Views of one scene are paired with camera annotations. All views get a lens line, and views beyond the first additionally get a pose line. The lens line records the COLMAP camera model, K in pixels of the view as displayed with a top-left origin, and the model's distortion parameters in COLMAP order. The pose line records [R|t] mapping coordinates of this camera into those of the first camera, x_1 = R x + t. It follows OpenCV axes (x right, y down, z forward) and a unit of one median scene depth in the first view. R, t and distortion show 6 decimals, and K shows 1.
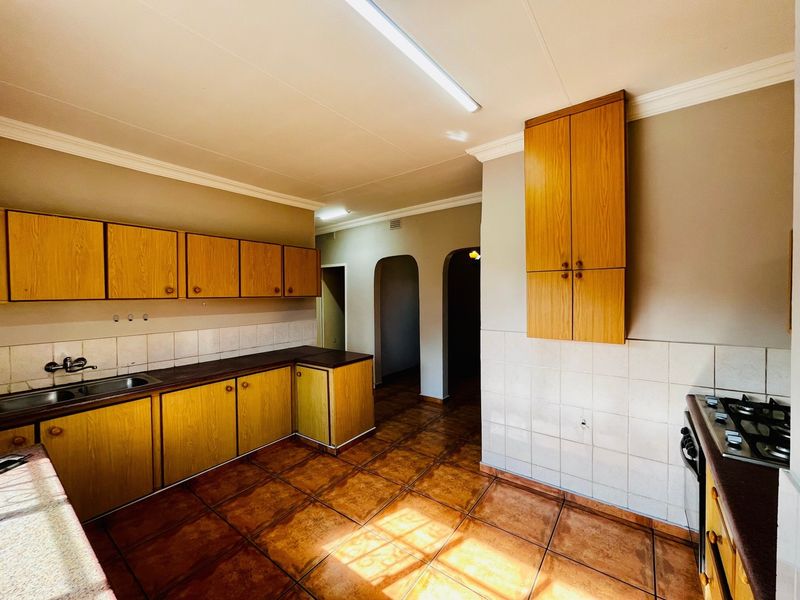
lens RADIAL K [[326.0, 0, 398.8], [0, 326.0, 300.1], [0, 0, 1]] dist [-0.002585, 0.000557]
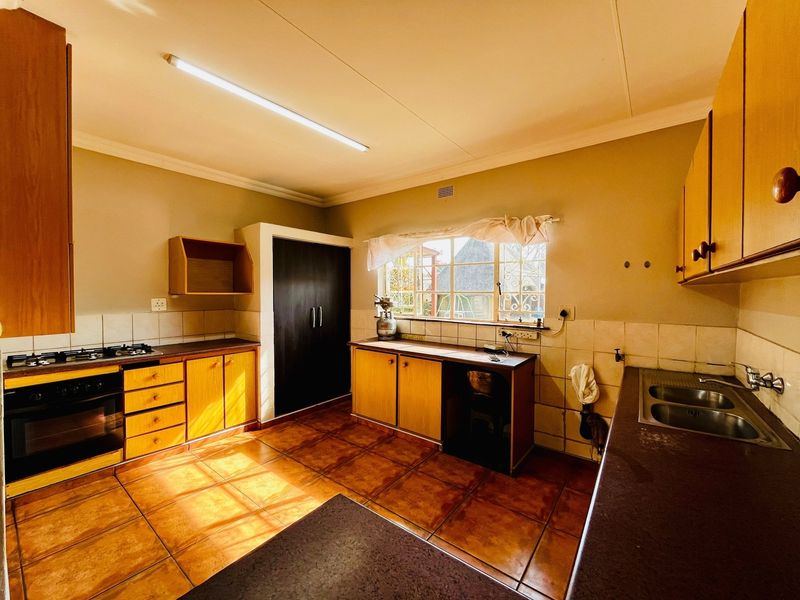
lens RADIAL K [[326.0, 0, 398.6], [0, 326.0, 297.2], [0, 0, 1]] dist [-0.002585, 0.000557]
pose [[-0.999897, 0.011425, 0.008702, -0.368257], [0.011630, 0.999648, 0.023854, 0.029709], [-0.008426, 0.023953, -0.999678, 1.869922]]
